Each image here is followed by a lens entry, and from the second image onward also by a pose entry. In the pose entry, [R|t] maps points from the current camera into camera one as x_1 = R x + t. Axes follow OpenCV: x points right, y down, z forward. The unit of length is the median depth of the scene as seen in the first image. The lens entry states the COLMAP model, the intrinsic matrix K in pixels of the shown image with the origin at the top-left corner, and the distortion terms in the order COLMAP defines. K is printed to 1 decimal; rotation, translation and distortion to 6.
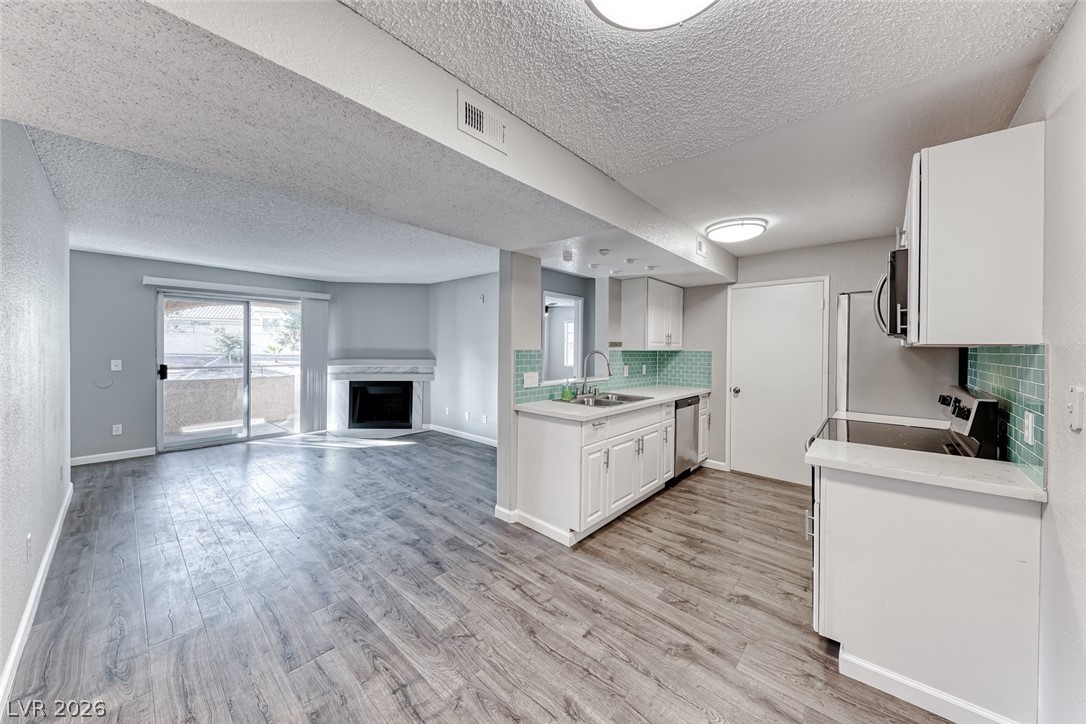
lens RADIAL K [[377.7, 0, 540.9], [0, 377.7, 345.1], [0, 0, 1]] dist [0.015394, -0.005744]
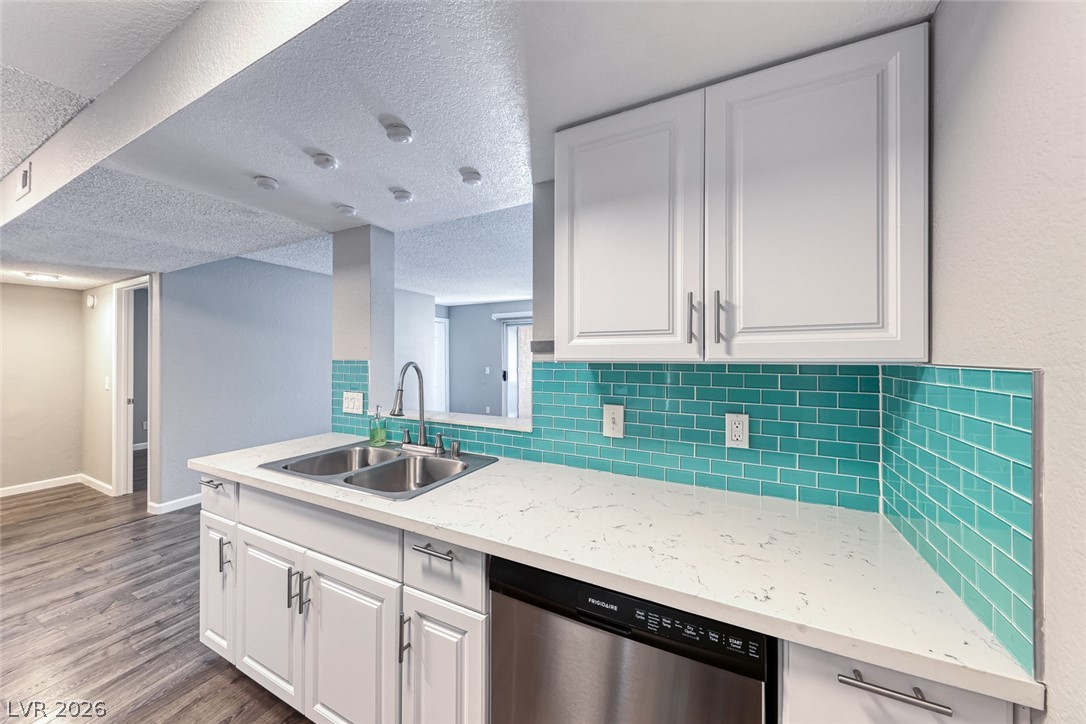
lens RADIAL K [[377.9, 0, 542.1], [0, 377.9, 351.8], [0, 0, 1]] dist [0.013504, -0.005418]
pose [[0.260511, -0.023859, -0.965176, 0.640571], [0.007890, 0.999714, -0.022583, 0.013878], [0.965439, -0.001732, 0.260625, 0.993643]]
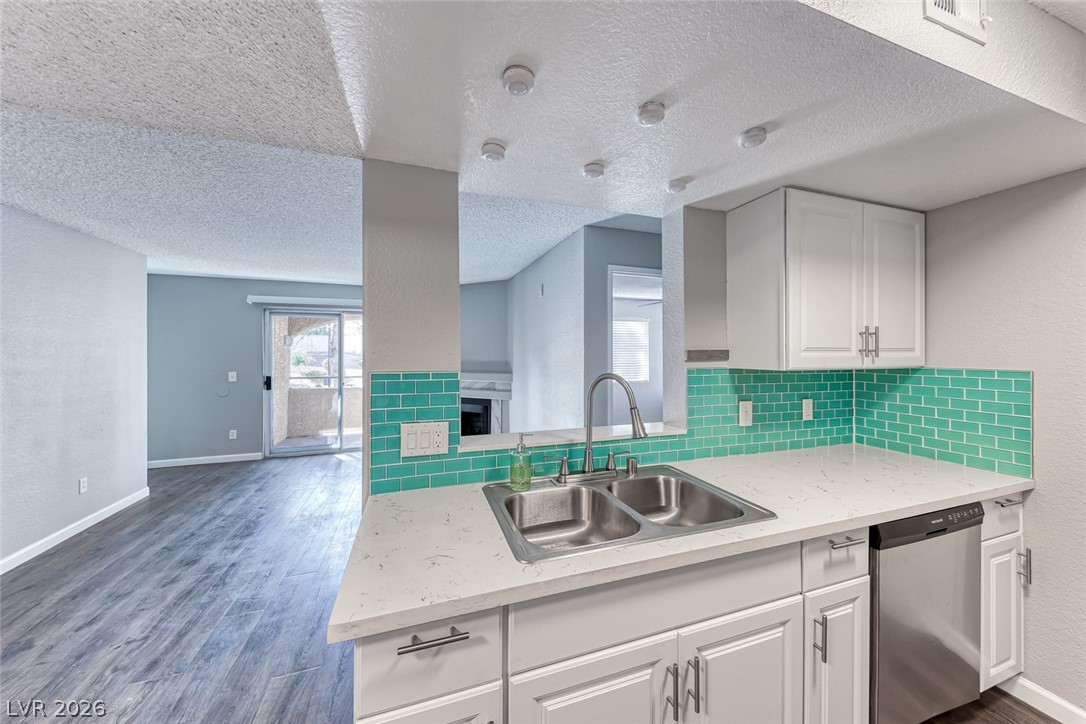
lens RADIAL K [[374.1, 0, 541.6], [0, 374.1, 347.7], [0, 0, 1]] dist [0.016992, -0.007876]
pose [[0.875271, -0.017035, -0.483333, 0.270644], [0.011580, 0.999831, -0.014268, -0.007524], [0.483495, 0.006891, 0.875320, 0.579926]]
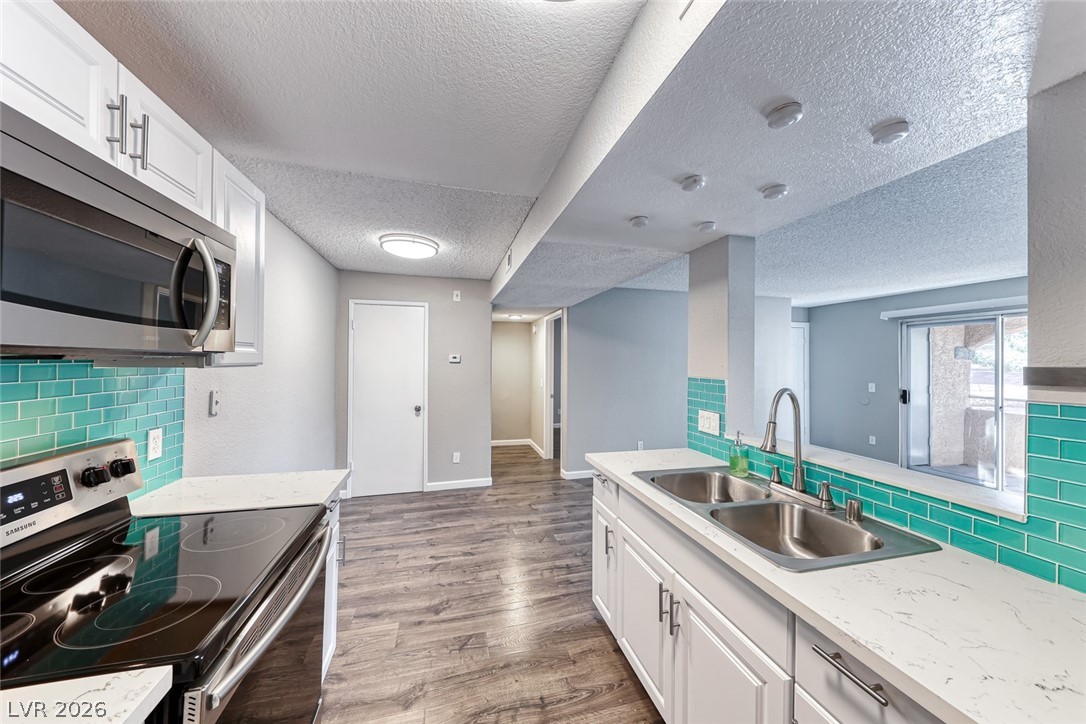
lens RADIAL K [[370.7, 0, 540.2], [0, 370.7, 357.8], [0, 0, 1]] dist [0.014536, -0.005734]
pose [[-0.554671, -0.024755, -0.831701, 0.604977], [-0.013686, 0.999694, -0.020627, -0.005620], [0.831957, -0.000059, -0.554840, 0.962422]]
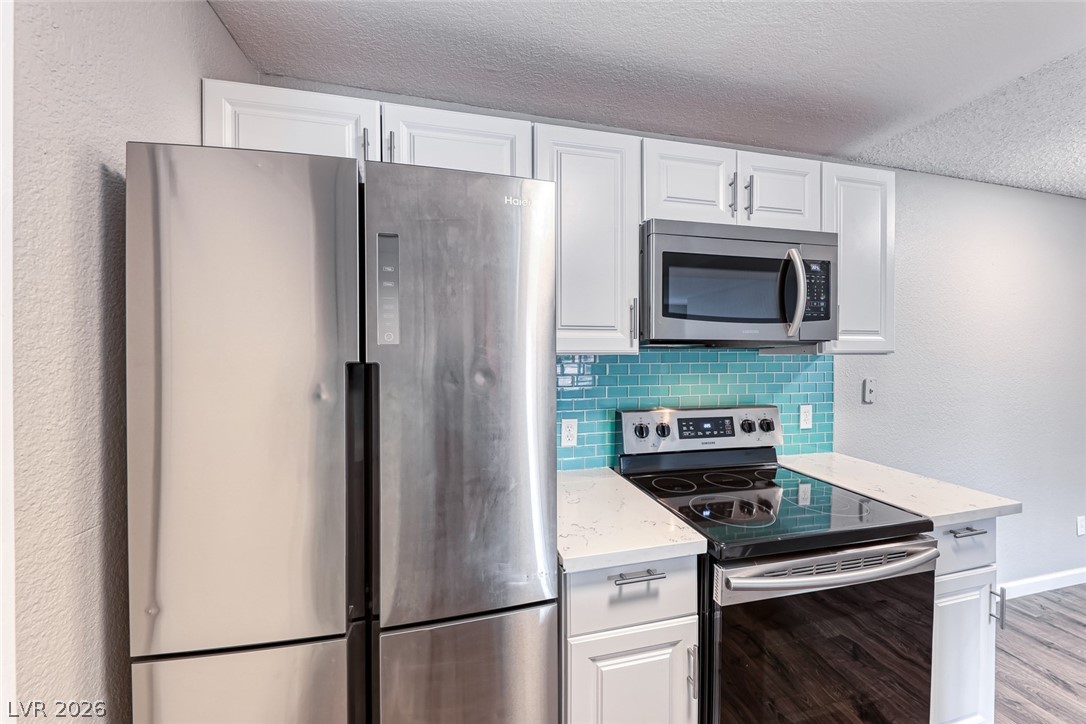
lens RADIAL K [[382.7, 0, 546.9], [0, 382.7, 355.5], [0, 0, 1]] dist [0.006439, -0.000314]
pose [[-0.819122, -0.011936, 0.573495, 0.486875], [-0.010078, 0.999929, 0.006418, 0.002166], [-0.573531, -0.000523, -0.819184, 1.019512]]
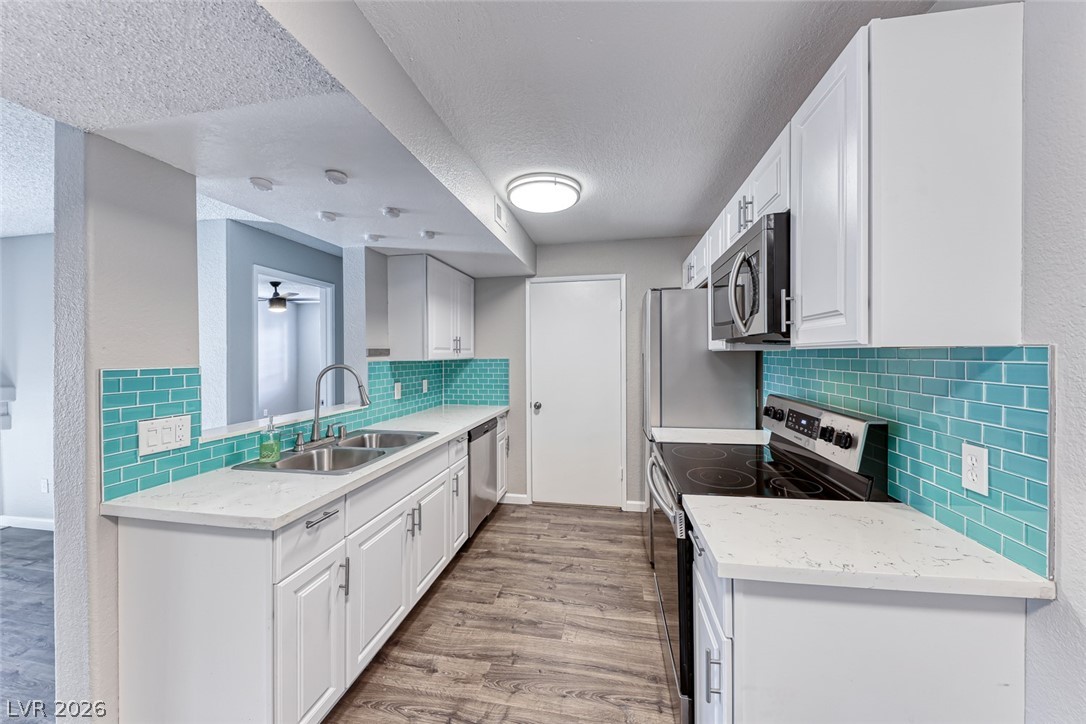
lens RADIAL K [[387.2, 0, 544.0], [0, 387.2, 354.5], [0, 0, 1]] dist [0.014833, -0.008553]
pose [[0.852231, -0.018878, 0.522826, 0.101736], [0.015326, 0.999821, 0.011119, -0.001384], [-0.522942, -0.001463, 0.852367, 0.314542]]
